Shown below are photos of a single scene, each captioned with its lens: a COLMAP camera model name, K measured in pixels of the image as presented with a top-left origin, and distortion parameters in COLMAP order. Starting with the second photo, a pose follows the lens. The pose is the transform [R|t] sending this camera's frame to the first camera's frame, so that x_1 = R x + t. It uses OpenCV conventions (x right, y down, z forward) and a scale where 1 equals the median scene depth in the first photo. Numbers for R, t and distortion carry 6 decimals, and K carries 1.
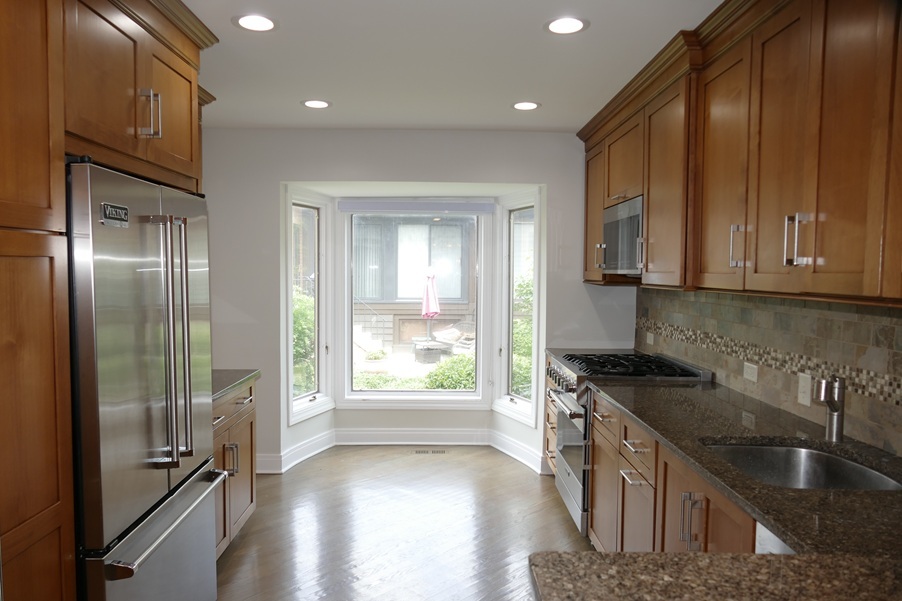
lens RADIAL K [[643.5, 0, 451.0], [0, 643.5, 300.5], [0, 0, 1]] dist [-0.006019, 0.003910]
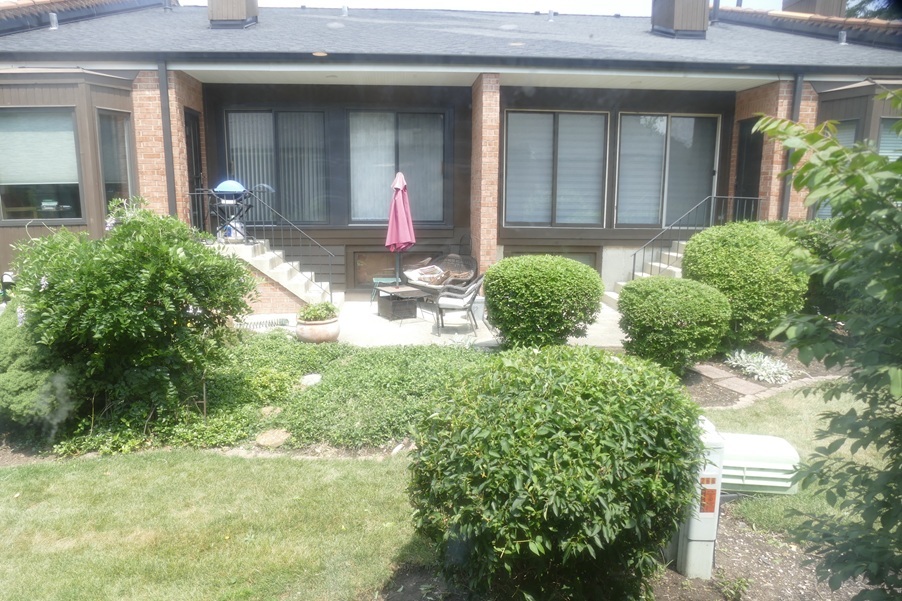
lens RADIAL K [[638.0, 0, 449.2], [0, 638.0, 289.3], [0, 0, 1]] dist [-0.006334, -0.000274]
pose [[0.998006, -0.014340, 0.061475, -0.061550], [0.008025, 0.994777, 0.101759, -0.000638], [-0.062613, -0.101062, 0.992908, 0.911938]]
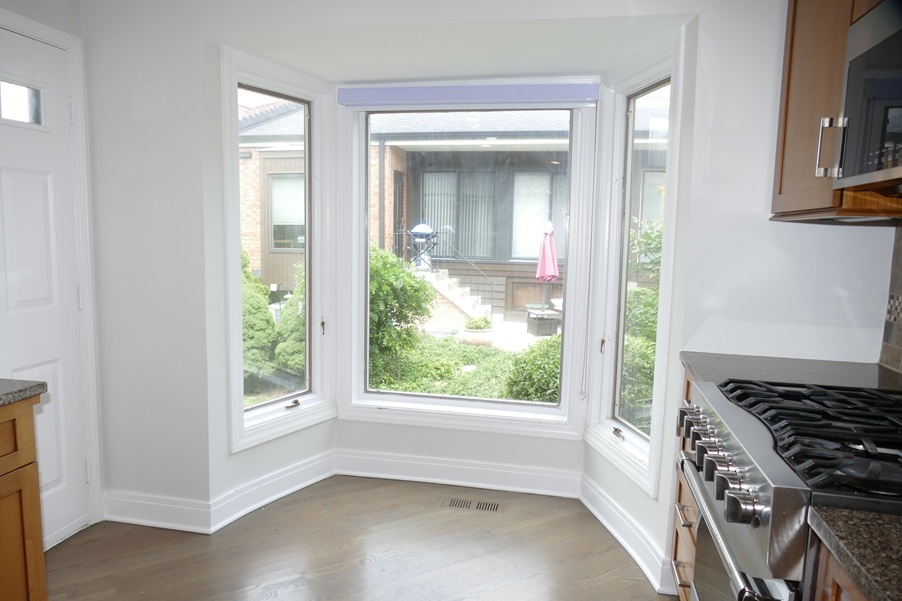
lens RADIAL K [[643.5, 0, 451.0], [0, 643.5, 300.5], [0, 0, 1]] dist [-0.006019, 0.003910]
pose [[0.976759, 0.038948, -0.210774, 0.064045], [-0.026524, 0.997757, 0.061455, 0.007304], [0.212695, -0.054436, 0.975601, 0.404837]]
